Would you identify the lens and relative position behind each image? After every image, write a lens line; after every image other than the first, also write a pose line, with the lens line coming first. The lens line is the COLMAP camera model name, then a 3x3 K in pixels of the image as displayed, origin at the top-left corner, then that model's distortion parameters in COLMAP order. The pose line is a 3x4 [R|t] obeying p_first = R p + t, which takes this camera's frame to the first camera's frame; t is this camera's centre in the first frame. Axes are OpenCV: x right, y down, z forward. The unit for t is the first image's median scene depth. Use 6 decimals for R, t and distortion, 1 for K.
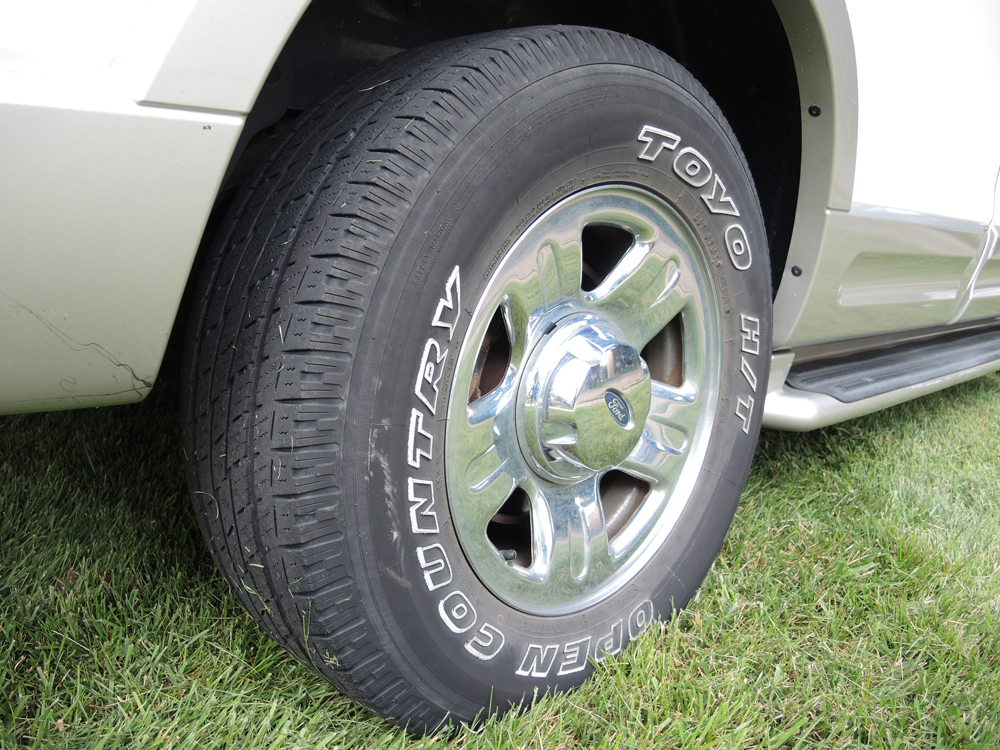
lens RADIAL K [[838.1, 0, 500.0], [0, 838.1, 375.0], [0, 0, 1]] dist [-0.024080, -0.090588]
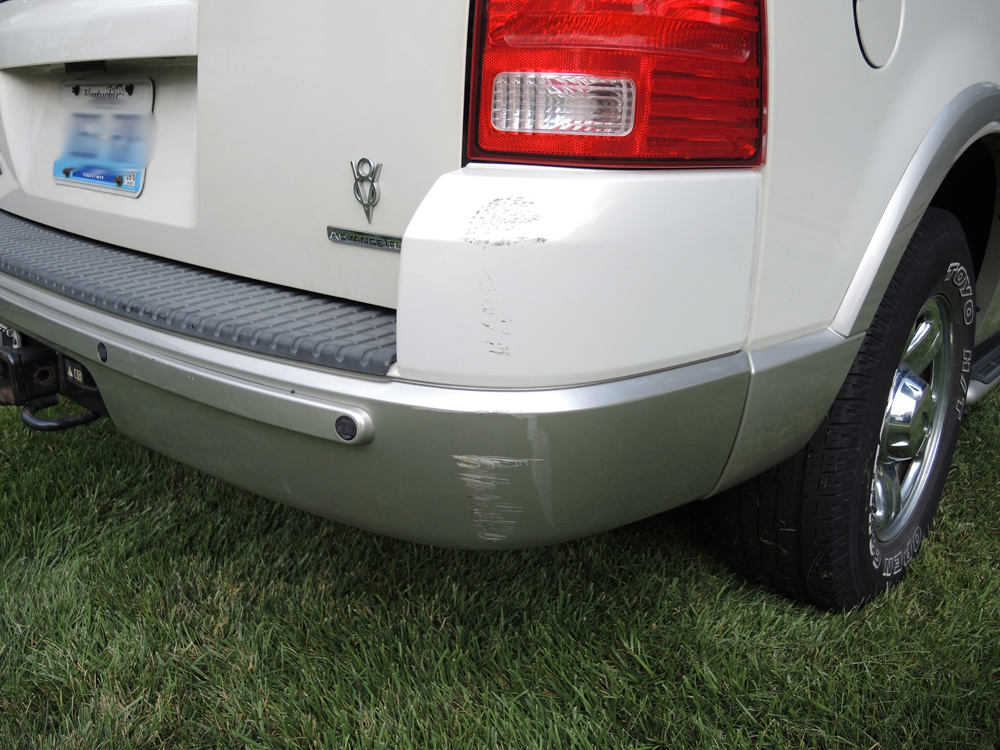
lens RADIAL K [[838.1, 0, 500.0], [0, 838.1, 375.0], [0, 0, 1]] dist [-0.024080, -0.090588]
pose [[0.997472, -0.057675, 0.041515, -0.884463], [0.053380, 0.993751, 0.098028, -0.299927], [-0.046909, -0.095564, 0.994317, -0.717515]]
